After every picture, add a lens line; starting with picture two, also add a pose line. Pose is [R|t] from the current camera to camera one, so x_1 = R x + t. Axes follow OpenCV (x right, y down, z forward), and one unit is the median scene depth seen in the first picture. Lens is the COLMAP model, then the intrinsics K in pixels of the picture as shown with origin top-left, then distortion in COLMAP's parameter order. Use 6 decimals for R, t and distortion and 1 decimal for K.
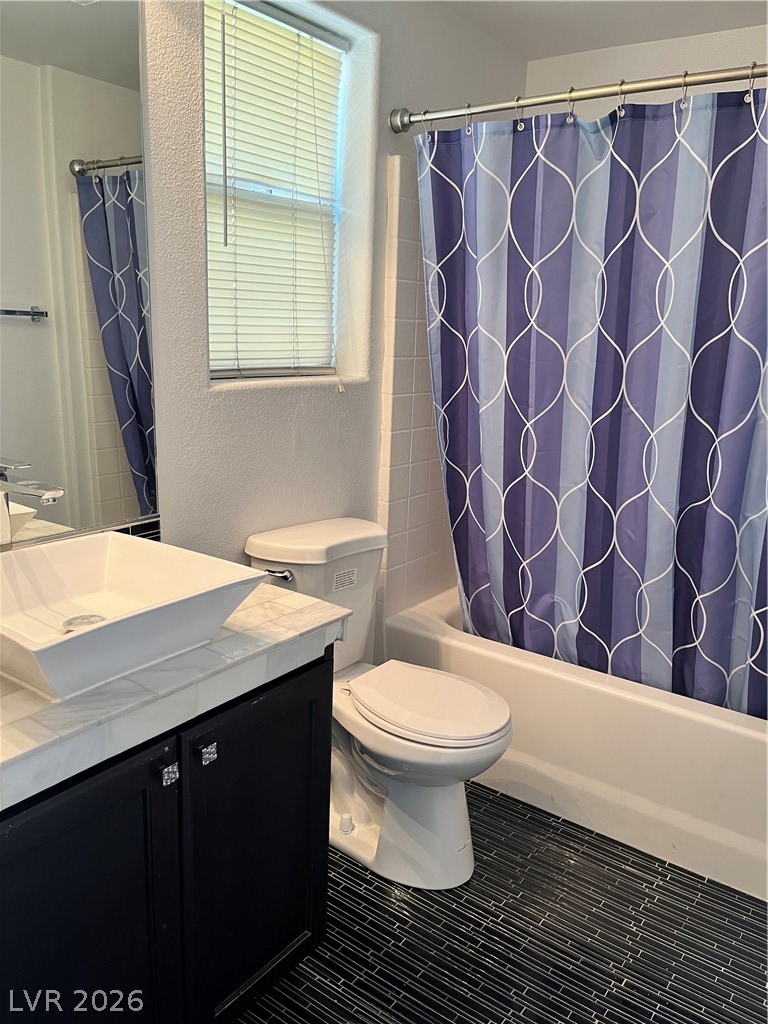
lens RADIAL K [[786.9, 0, 386.9], [0, 786.9, 519.2], [0, 0, 1]] dist [0.047939, -0.063116]
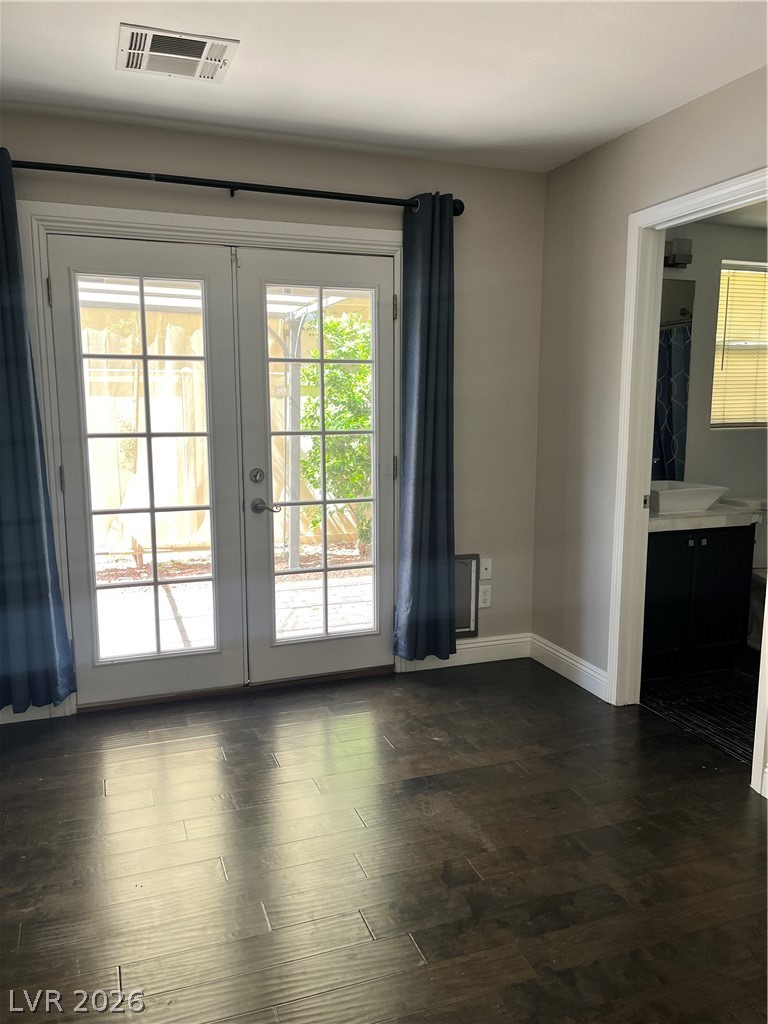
lens RADIAL K [[786.9, 0, 386.9], [0, 786.9, 519.2], [0, 0, 1]] dist [0.047939, -0.063116]
pose [[0.834446, 0.045604, -0.549200, 0.267374], [-0.104727, 0.991532, -0.076786, 0.361866], [0.541047, 0.121590, 0.832156, -1.384945]]
